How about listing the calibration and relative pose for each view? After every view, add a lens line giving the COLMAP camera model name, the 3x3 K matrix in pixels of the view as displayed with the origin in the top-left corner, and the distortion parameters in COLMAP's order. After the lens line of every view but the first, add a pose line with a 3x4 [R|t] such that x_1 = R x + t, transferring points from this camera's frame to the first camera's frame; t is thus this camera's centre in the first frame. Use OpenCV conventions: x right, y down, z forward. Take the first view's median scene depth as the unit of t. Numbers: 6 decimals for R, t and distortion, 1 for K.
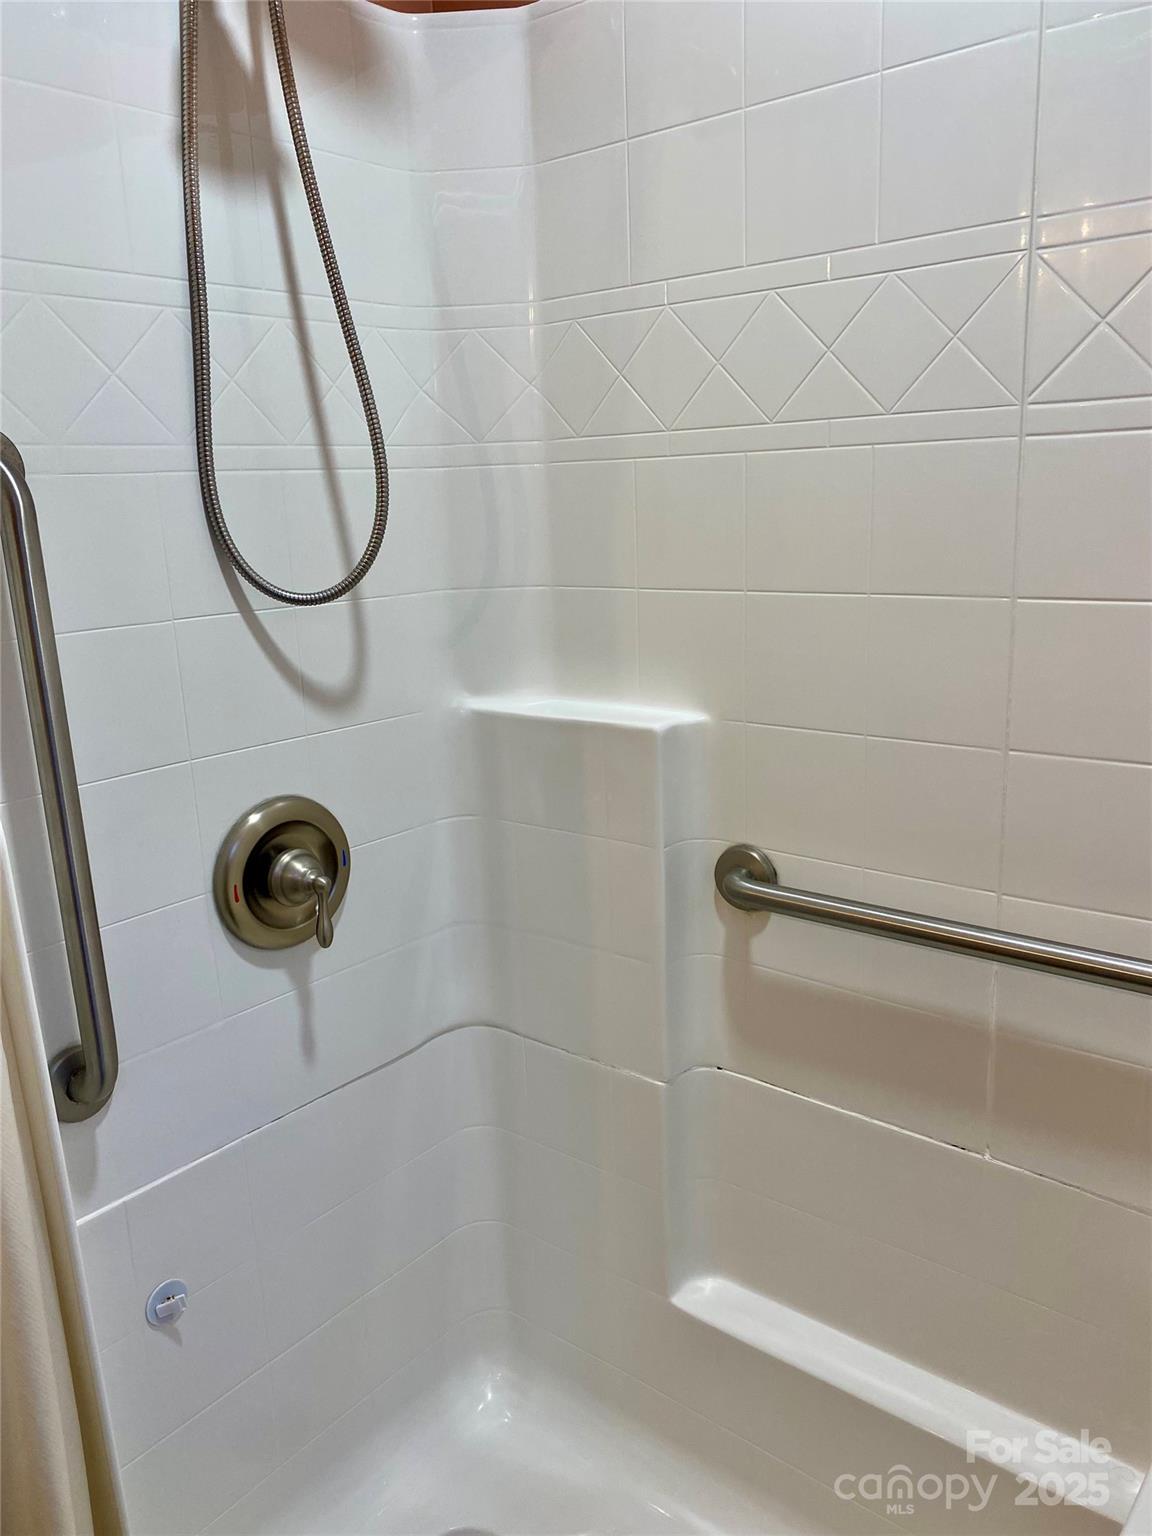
lens RADIAL K [[1183.7, 0, 557.3], [0, 1183.7, 768.9], [0, 0, 1]] dist [0.036380, -0.023872]
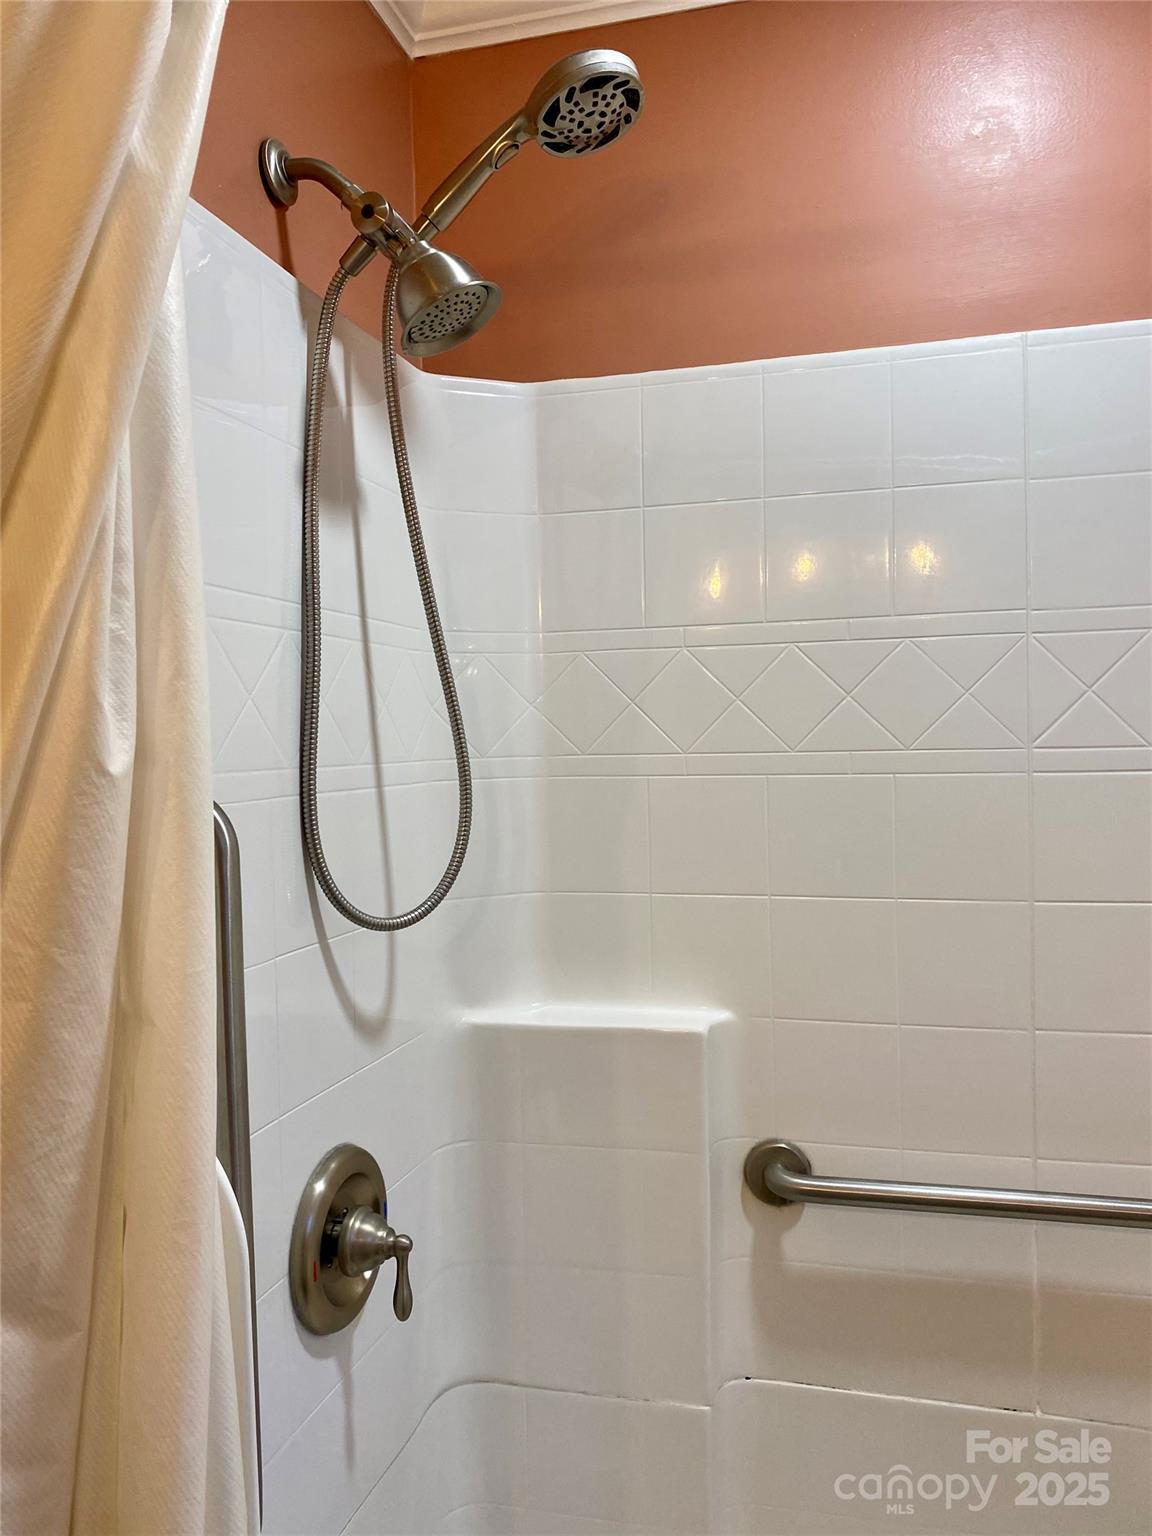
lens RADIAL K [[1170.1, 0, 590.3], [0, 1170.1, 770.2], [0, 0, 1]] dist [0.032549, -0.036490]
pose [[0.909780, 0.008063, 0.415012, -0.426652], [0.084680, 0.975181, -0.204578, -0.055758], [-0.406362, 0.221264, 0.886517, 0.080703]]
